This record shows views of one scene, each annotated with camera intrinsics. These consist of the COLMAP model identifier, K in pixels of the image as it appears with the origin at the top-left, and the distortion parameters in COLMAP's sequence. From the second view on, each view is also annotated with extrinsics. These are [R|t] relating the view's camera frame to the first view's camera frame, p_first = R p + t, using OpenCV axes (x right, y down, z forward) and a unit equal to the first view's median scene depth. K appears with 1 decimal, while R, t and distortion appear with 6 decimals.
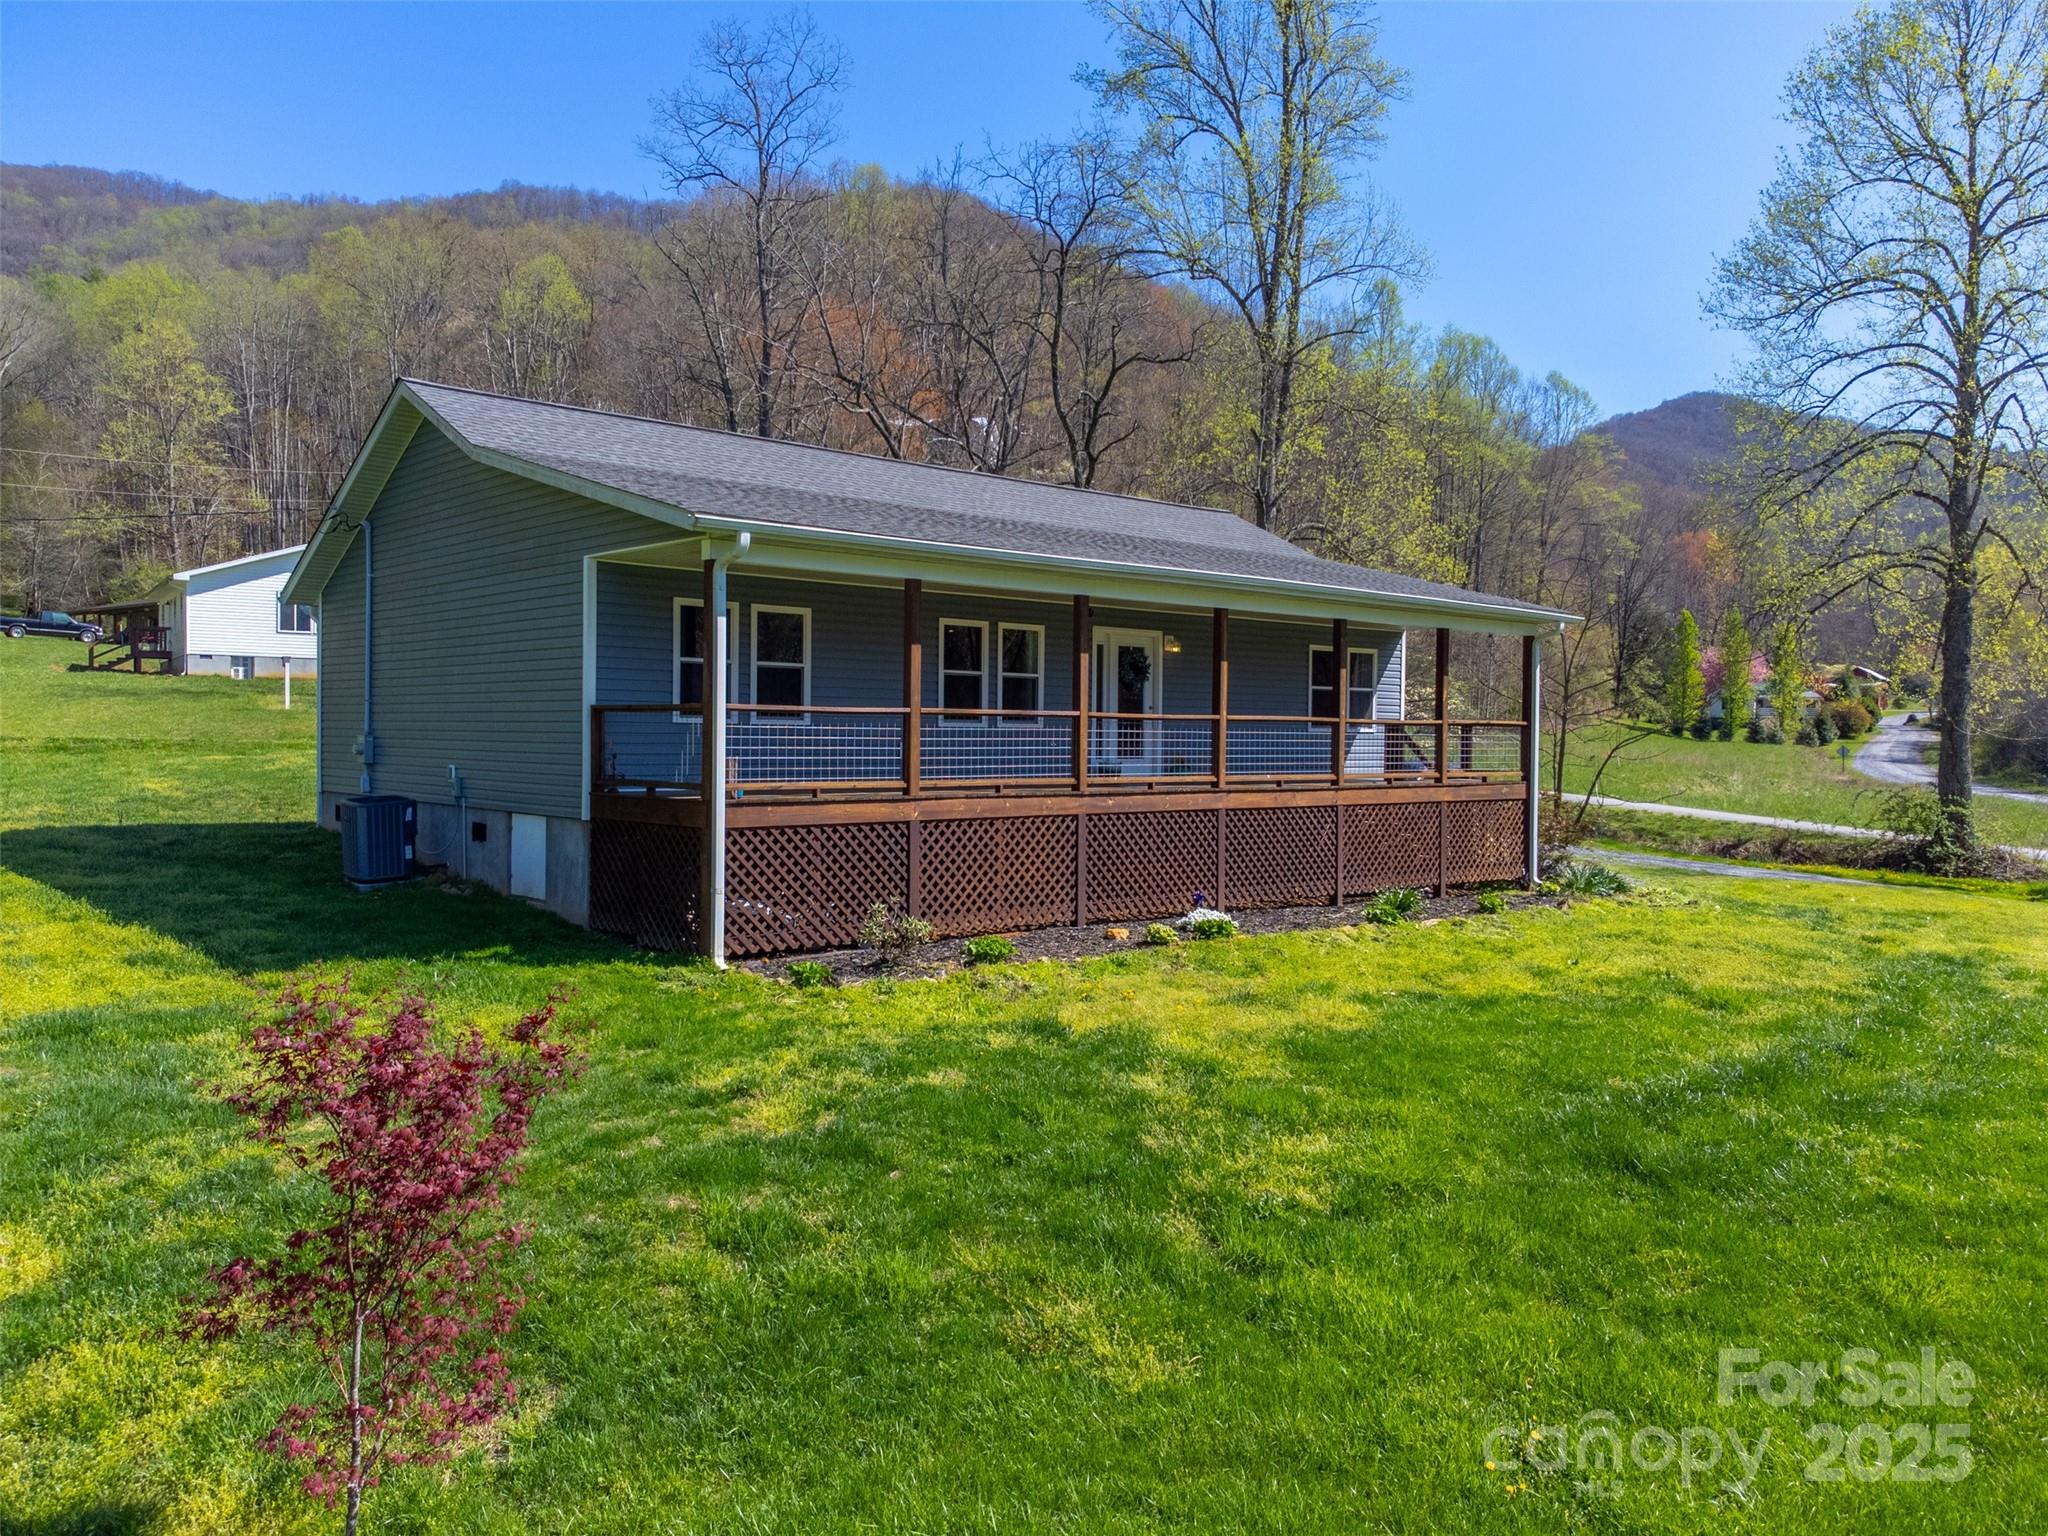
lens RADIAL K [[1530.9, 0, 1023.9], [0, 1530.9, 743.8], [0, 0, 1]] dist [0.030272, 0.001299]
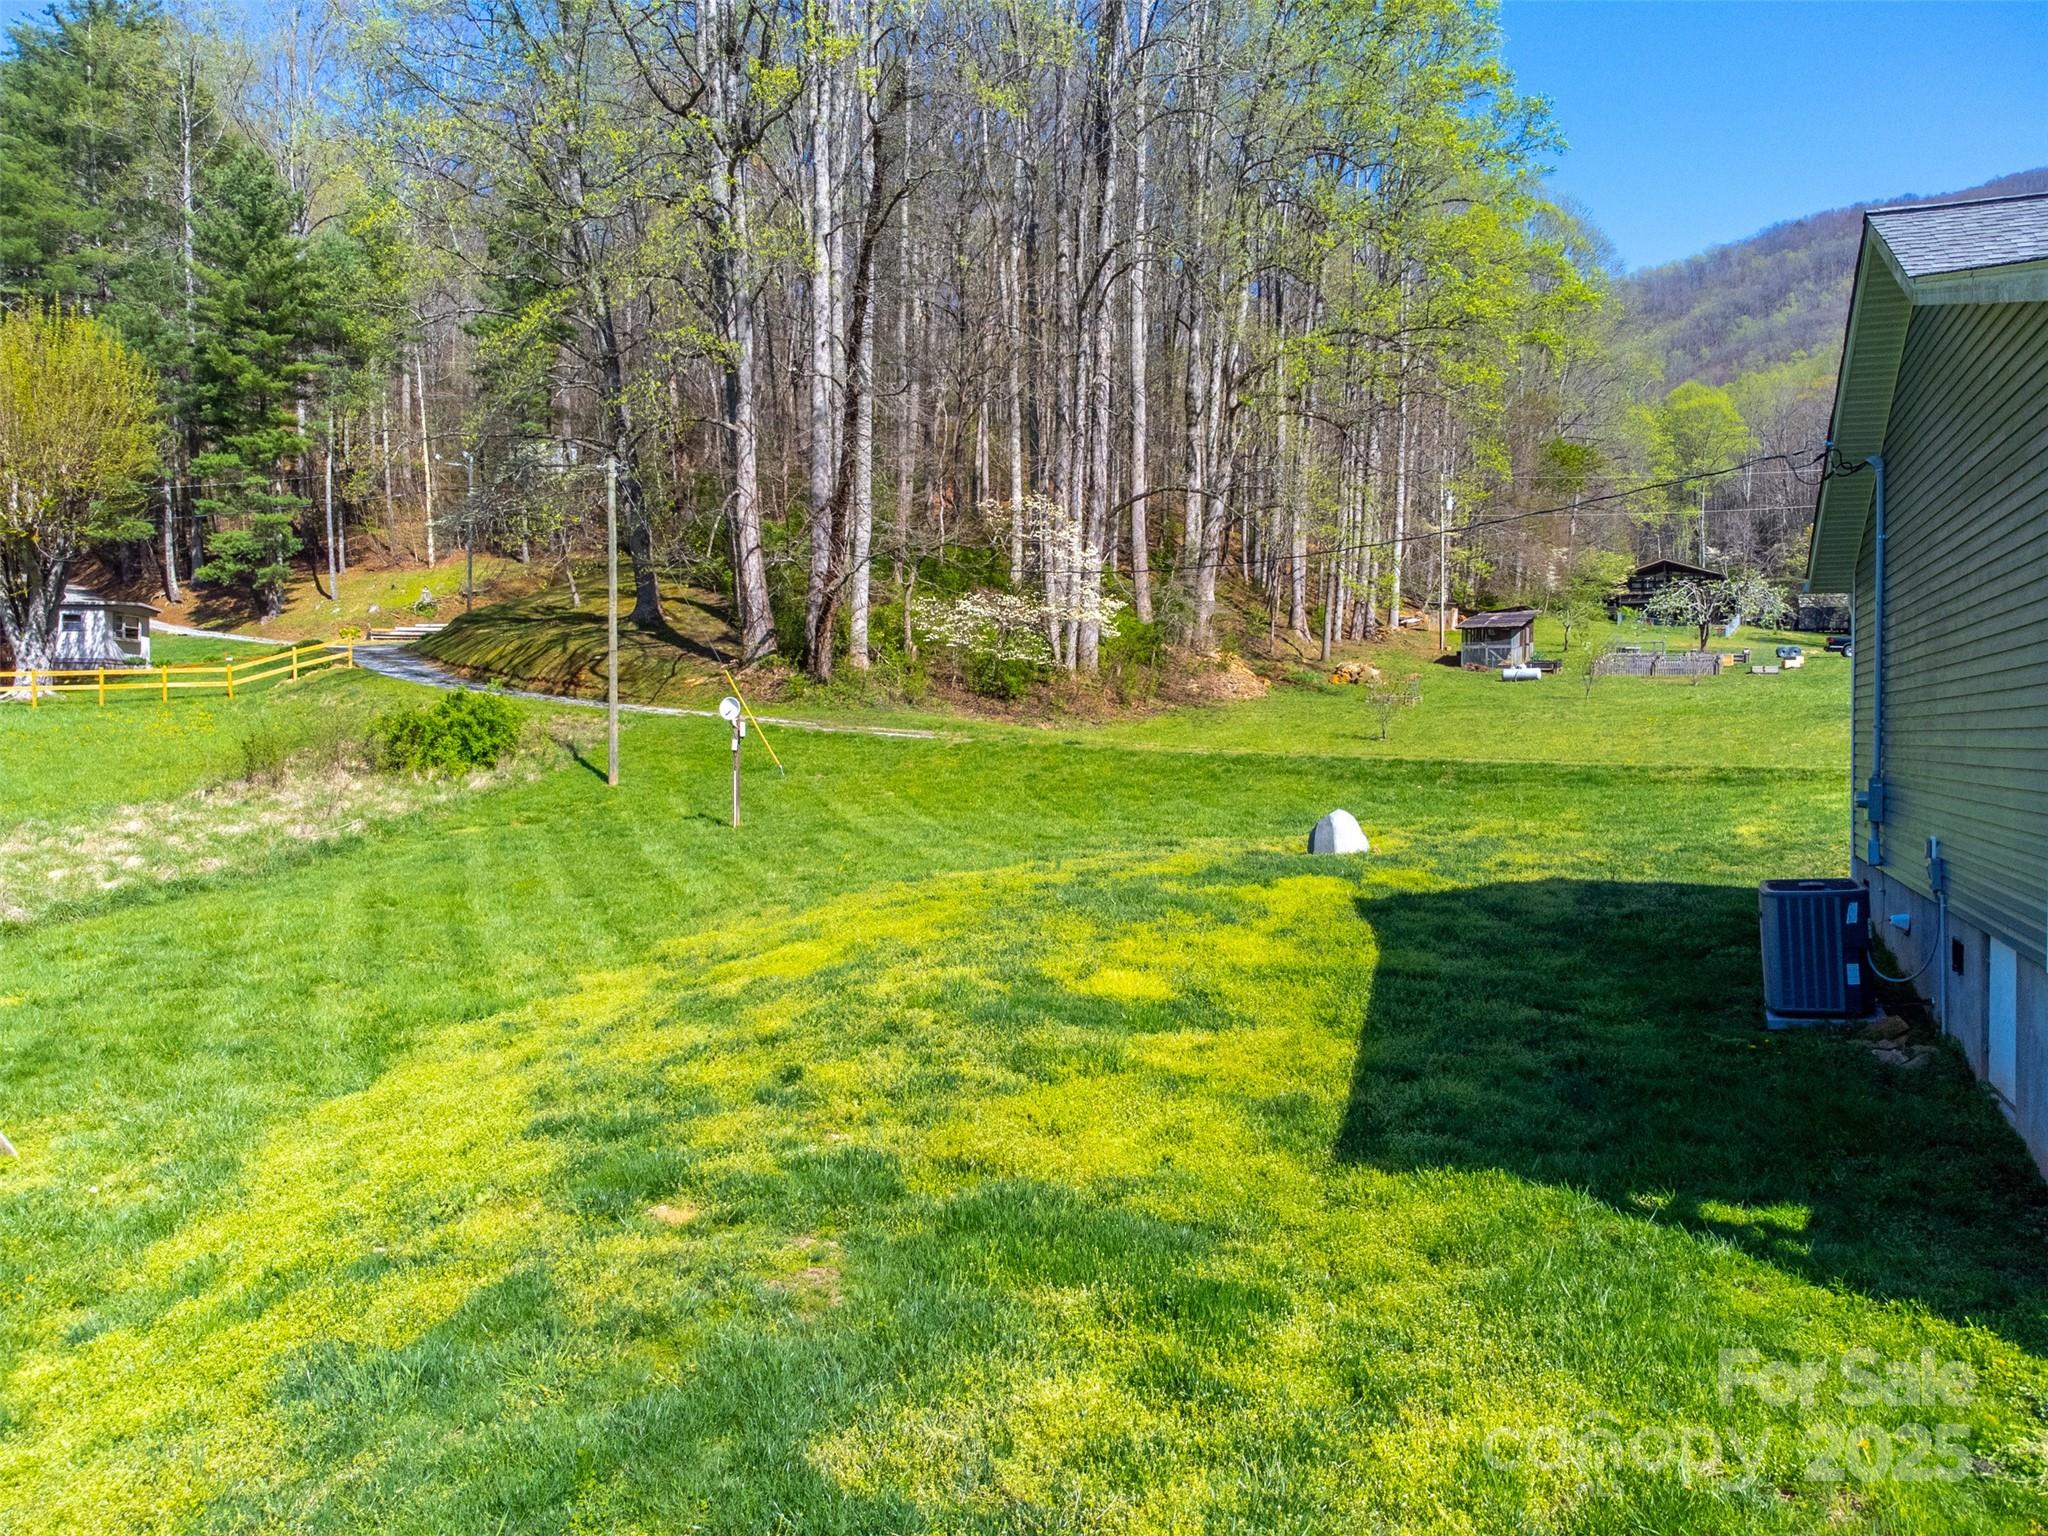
lens RADIAL K [[1526.7, 0, 1024.0], [0, 1526.7, 768.0], [0, 0, 1]] dist [0.015620, -0.004869]
pose [[0.434944, 0.008377, -0.900419, 0.007612], [-0.003362, 0.999965, 0.007679, -0.013661], [0.900451, -0.000313, 0.434957, 0.366802]]
